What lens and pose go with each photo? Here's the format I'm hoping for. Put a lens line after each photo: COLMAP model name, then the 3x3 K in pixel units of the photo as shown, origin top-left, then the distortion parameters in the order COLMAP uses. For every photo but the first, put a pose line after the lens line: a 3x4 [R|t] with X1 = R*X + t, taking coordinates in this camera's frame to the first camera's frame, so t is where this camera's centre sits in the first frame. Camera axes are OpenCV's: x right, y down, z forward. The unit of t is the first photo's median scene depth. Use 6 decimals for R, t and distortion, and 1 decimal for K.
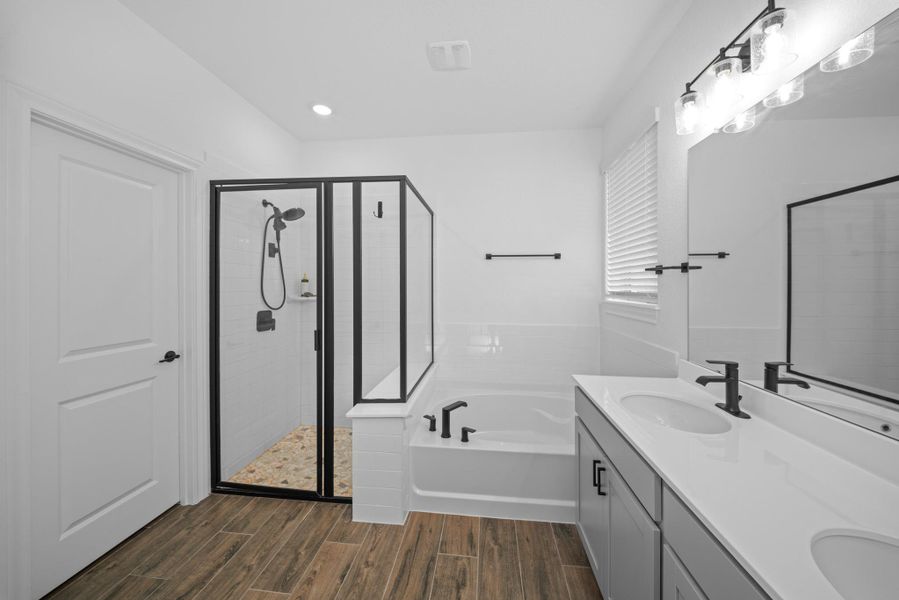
lens RADIAL K [[324.8, 0, 450.9], [0, 324.8, 292.9], [0, 0, 1]] dist [-0.001257, -0.000315]
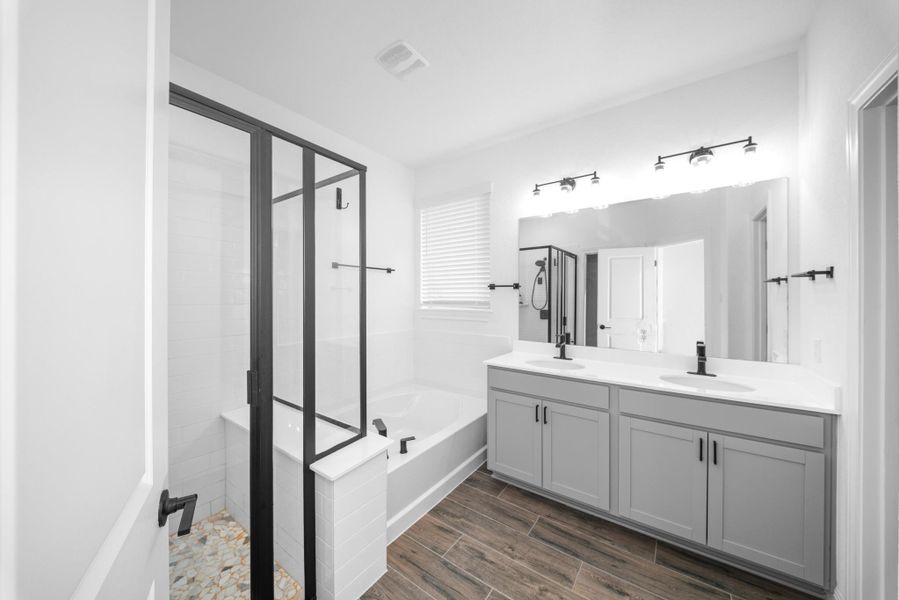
lens RADIAL K [[316.0, 0, 451.6], [0, 316.0, 304.0], [0, 0, 1]] dist [-0.001863, -0.000308]
pose [[0.494415, -0.021320, 0.868964, -0.803086], [0.022744, 0.999674, 0.011586, -0.008756], [-0.868928, 0.014036, 0.494739, 0.429346]]
